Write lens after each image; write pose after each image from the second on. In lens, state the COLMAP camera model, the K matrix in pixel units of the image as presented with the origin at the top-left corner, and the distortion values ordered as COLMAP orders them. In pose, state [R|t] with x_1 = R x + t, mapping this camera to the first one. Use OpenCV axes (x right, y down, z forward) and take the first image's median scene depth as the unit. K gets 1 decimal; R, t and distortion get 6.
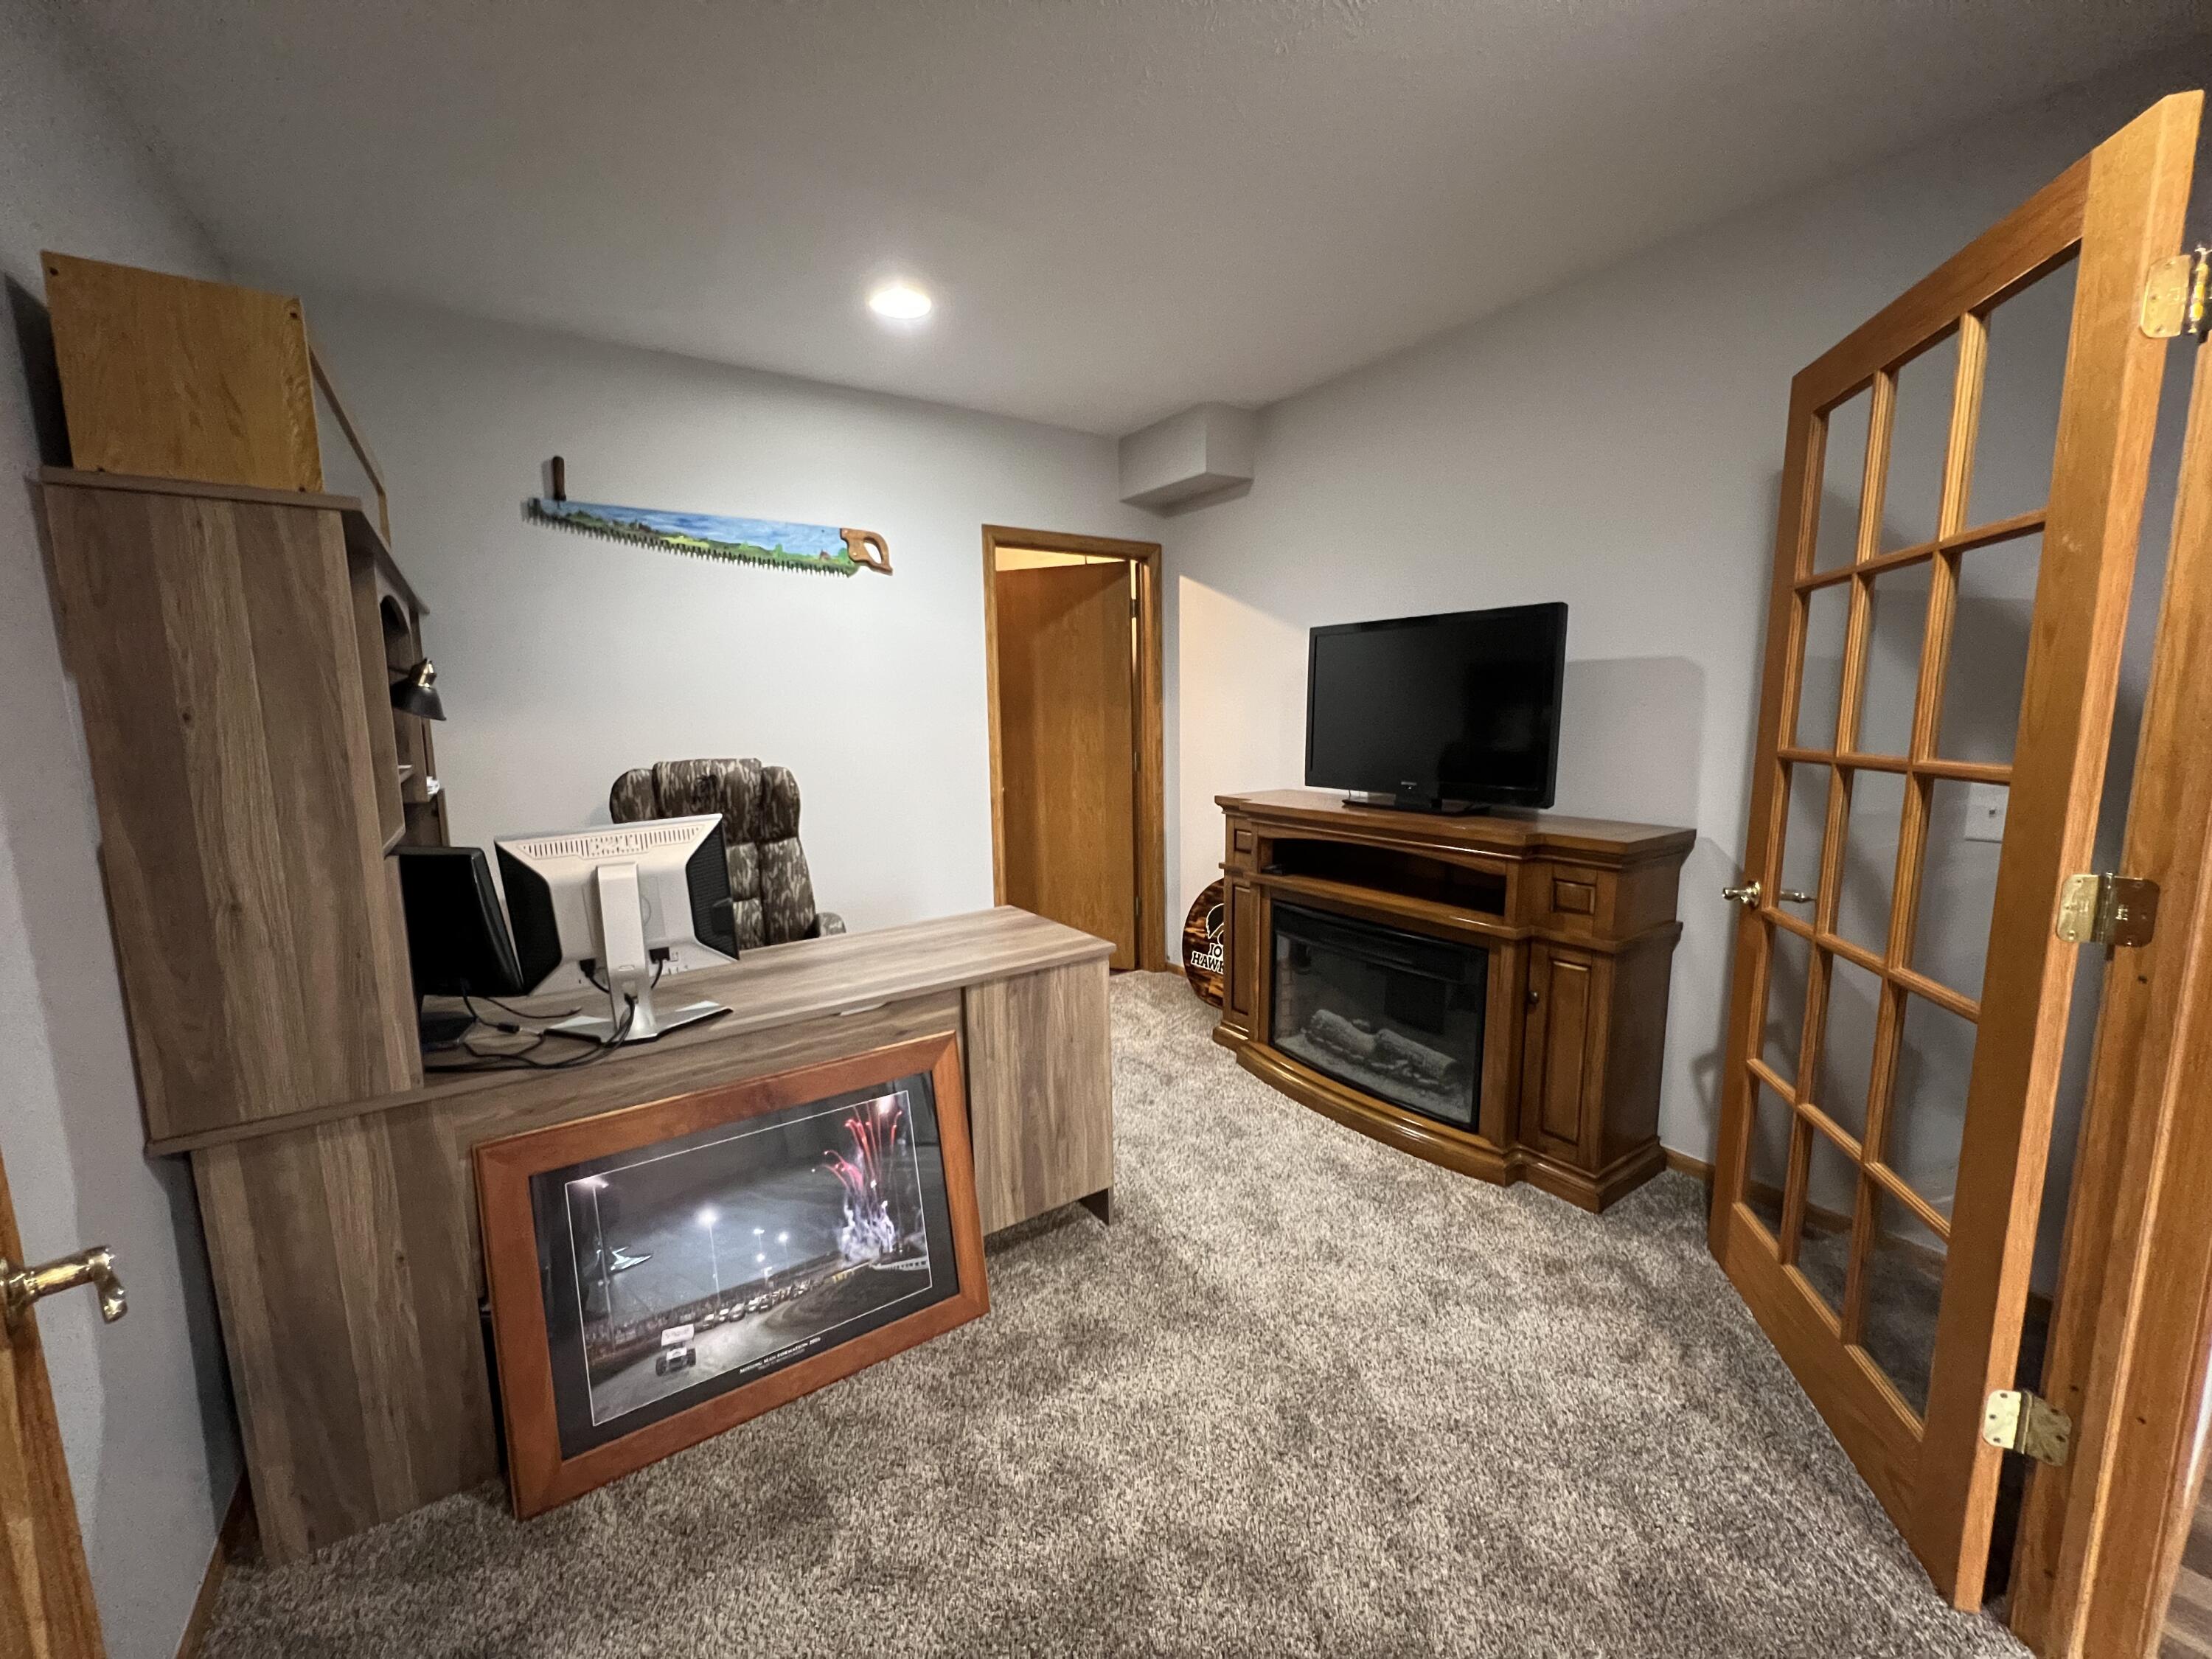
lens RADIAL K [[878.4, 0, 1106.7], [0, 878.4, 834.0], [0, 0, 1]] dist [-0.001759, 0.000108]
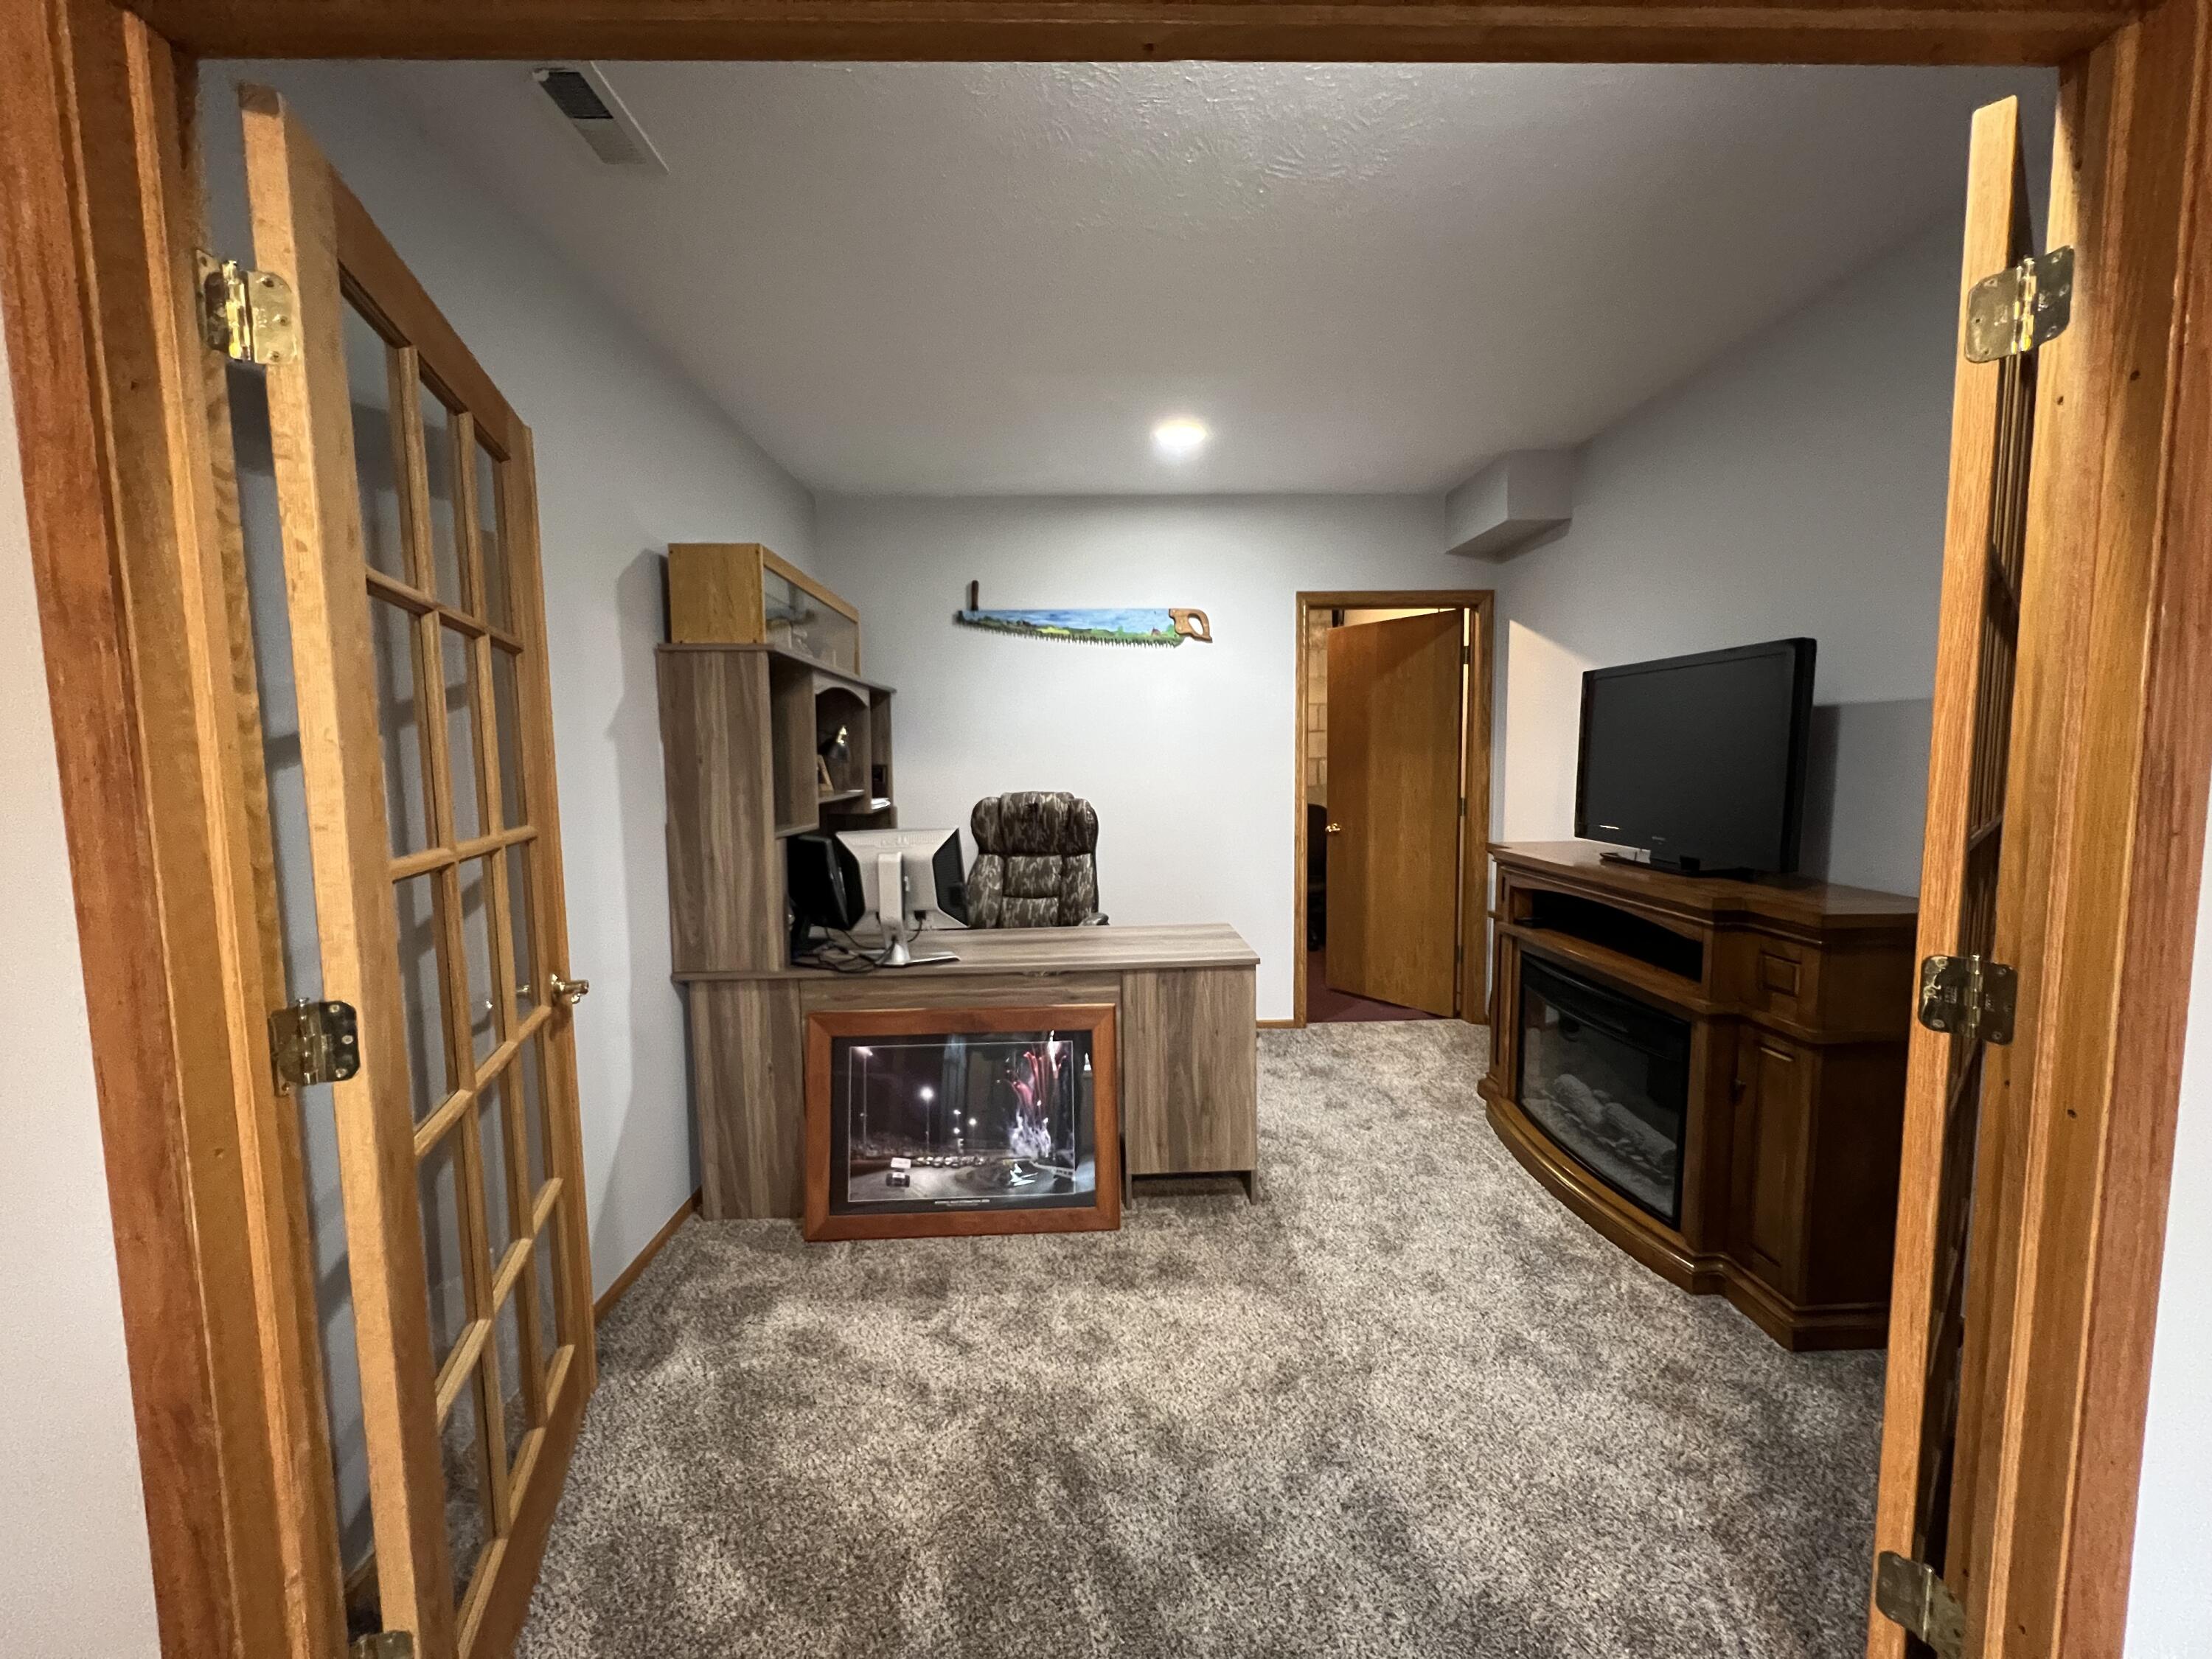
lens RADIAL K [[878.4, 0, 1106.7], [0, 878.4, 834.0], [0, 0, 1]] dist [-0.001759, 0.000108]
pose [[0.843849, 0.051537, -0.534100, 0.466453], [-0.076778, 0.996732, -0.025127, 0.007076], [0.531059, 0.062211, 0.845048, -0.107710]]
